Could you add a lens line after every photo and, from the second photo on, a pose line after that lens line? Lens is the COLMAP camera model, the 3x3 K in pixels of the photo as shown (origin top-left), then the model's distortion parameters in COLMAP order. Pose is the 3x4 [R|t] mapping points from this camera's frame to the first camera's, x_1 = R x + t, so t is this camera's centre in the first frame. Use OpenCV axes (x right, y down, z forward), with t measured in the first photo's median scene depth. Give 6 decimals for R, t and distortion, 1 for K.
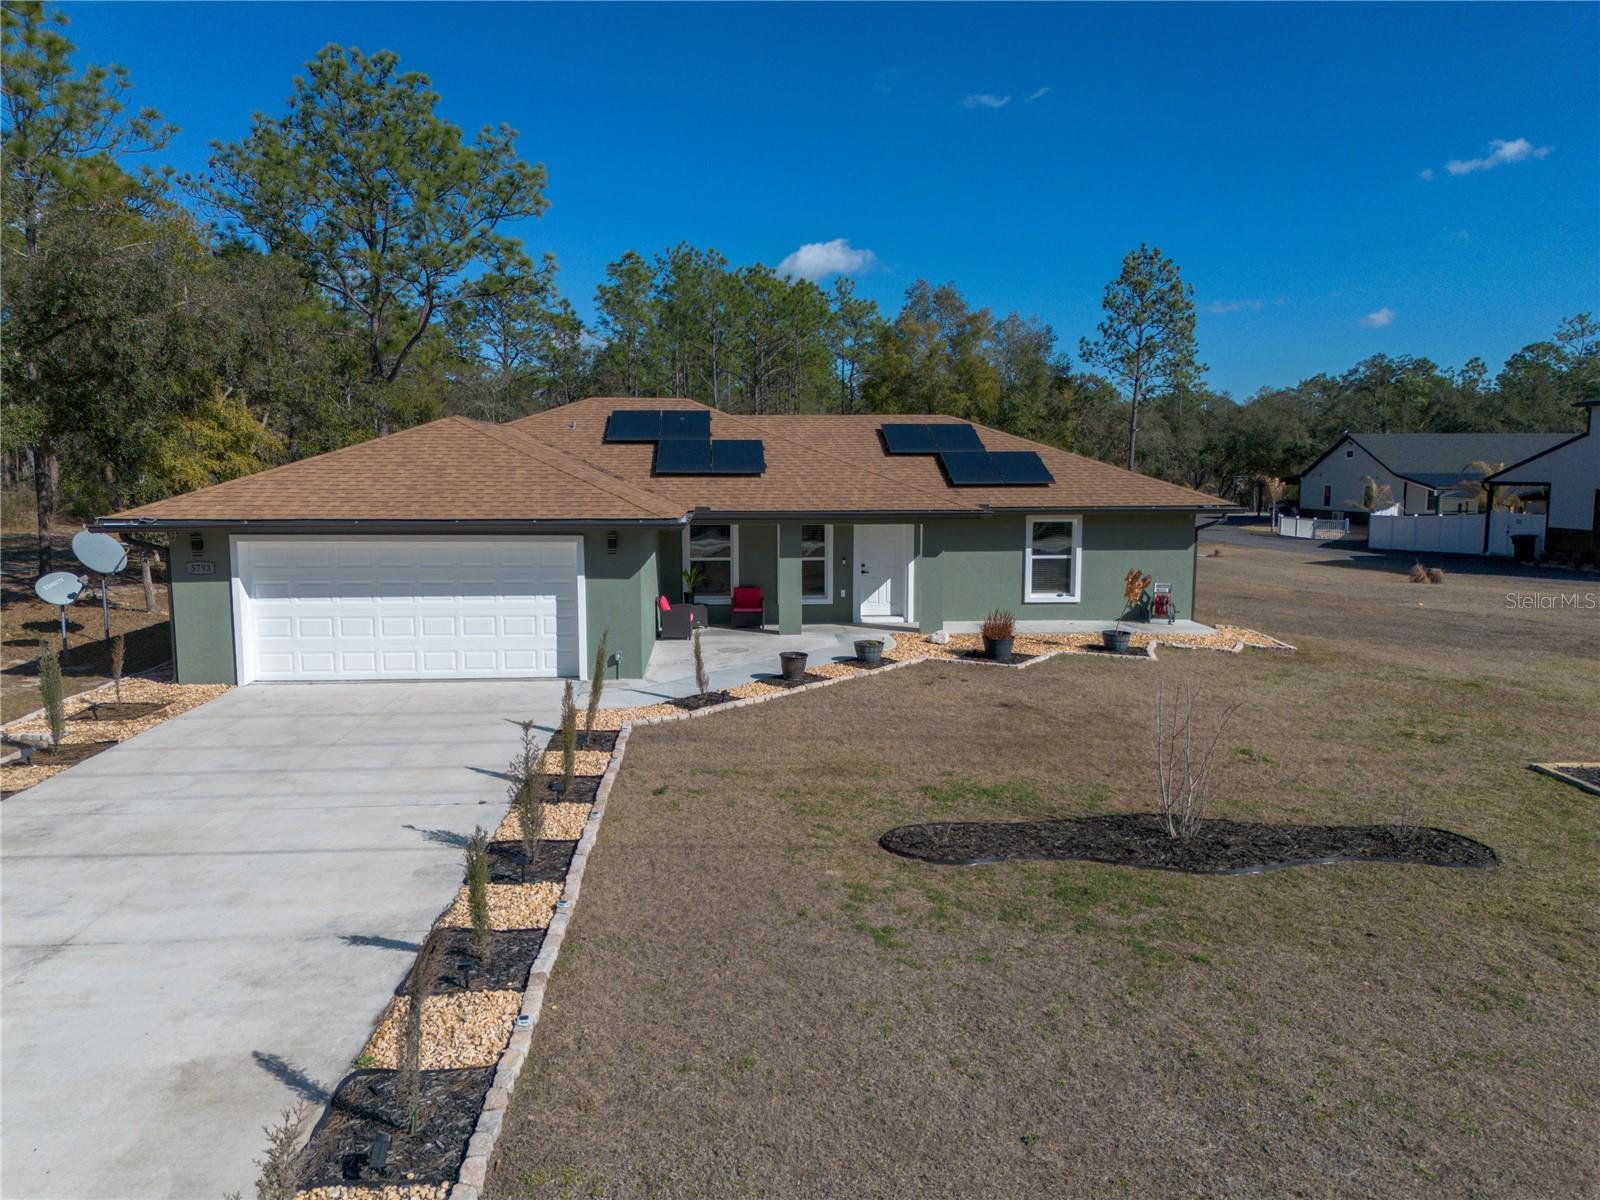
lens RADIAL K [[1126.6, 0, 800.0], [0, 1126.6, 600.0], [0, 0, 1]] dist [0.050907, -0.023206]
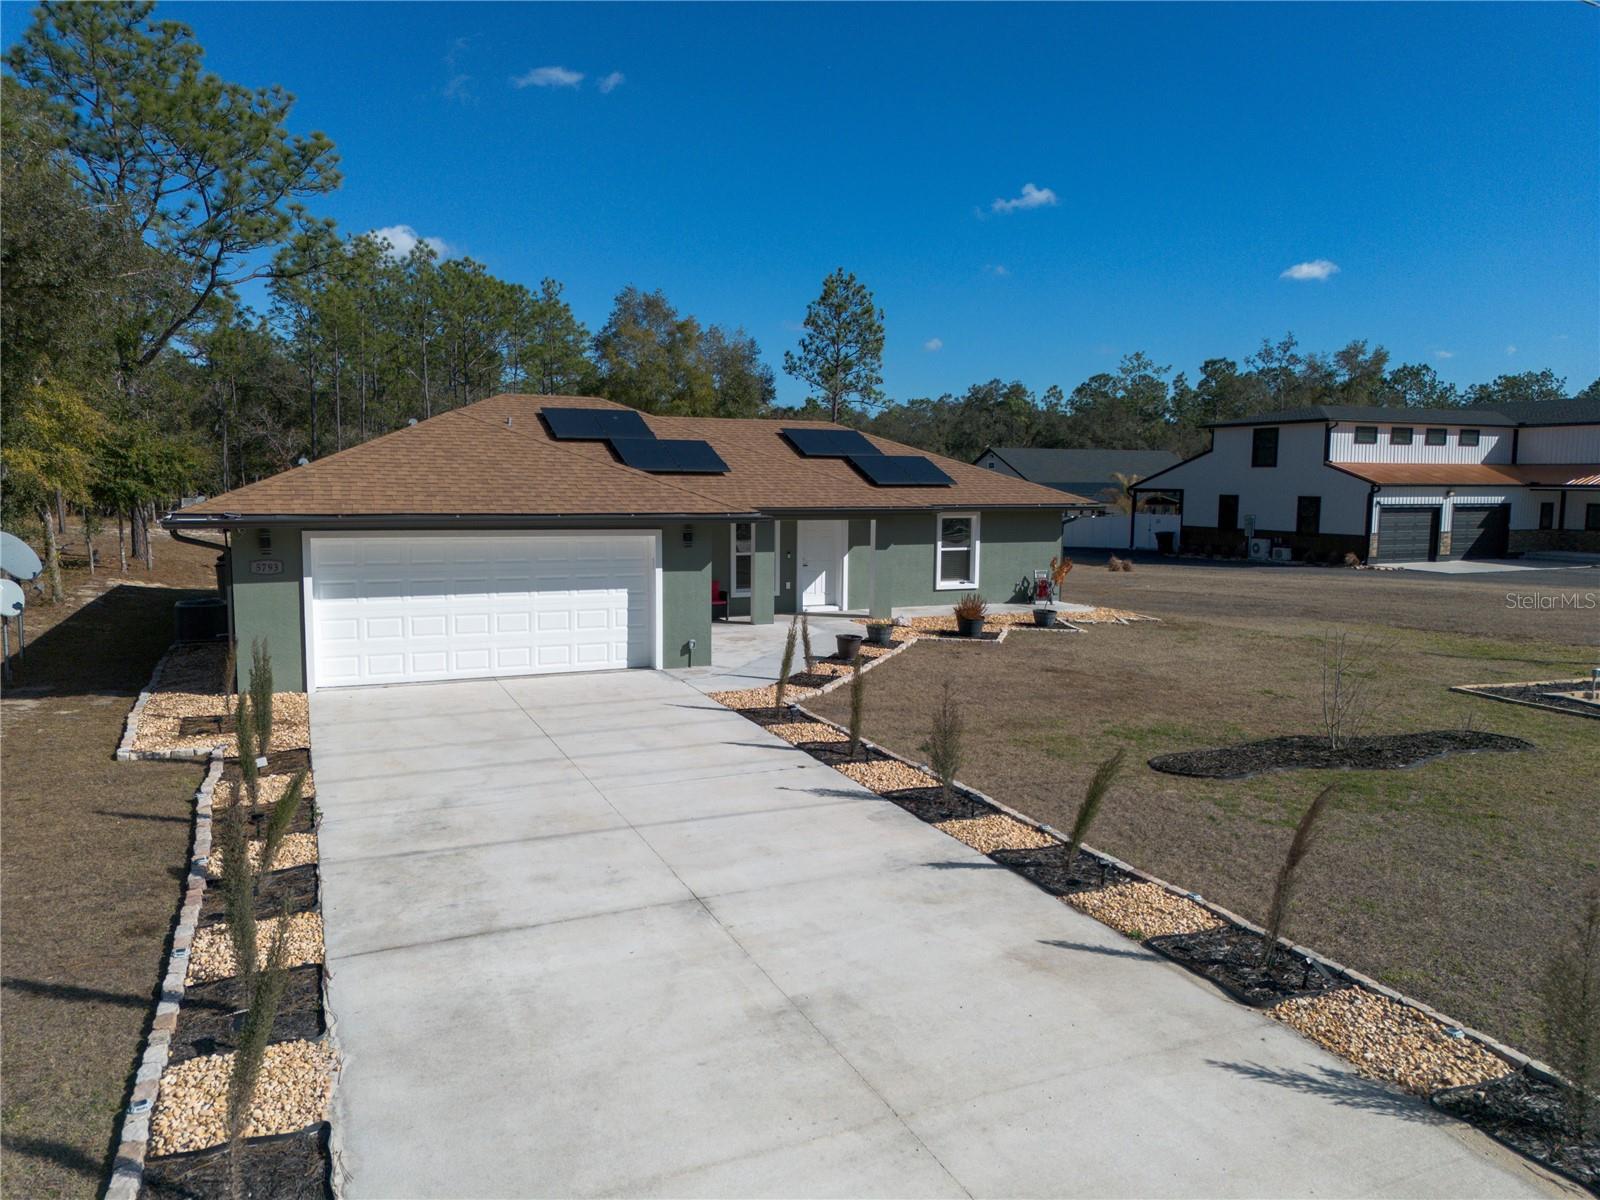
lens RADIAL K [[1126.6, 0, 800.0], [0, 1126.6, 600.0], [0, 0, 1]] dist [0.050907, -0.023206]
pose [[0.939509, -0.028825, 0.341308, -0.318065], [0.030765, 0.999527, -0.000273, 0.008681], [-0.341139, 0.010757, 0.939951, -0.010722]]
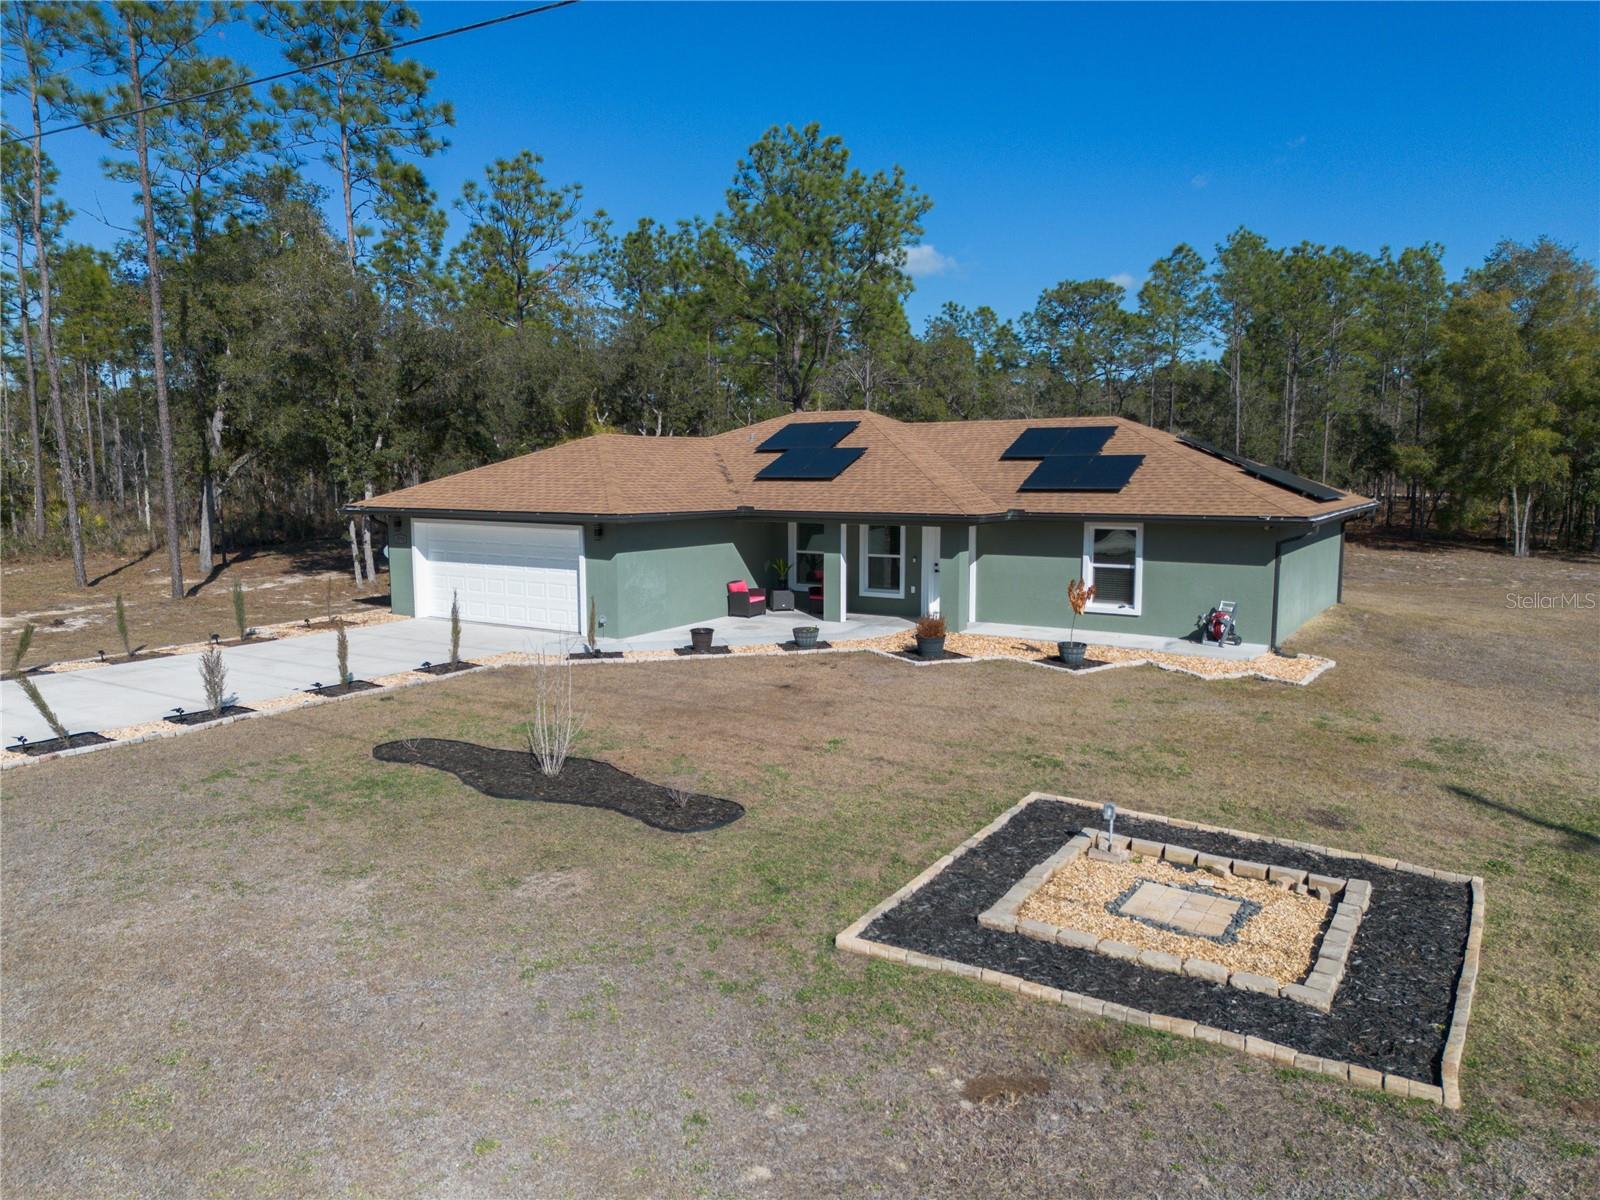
lens RADIAL K [[1126.6, 0, 800.0], [0, 1126.6, 600.0], [0, 0, 1]] dist [0.050907, -0.023206]
pose [[0.797292, 0.070365, -0.599478, 0.599082], [-0.068258, 0.997321, 0.026280, -0.016611], [0.599721, 0.019966, 0.799960, 0.074500]]
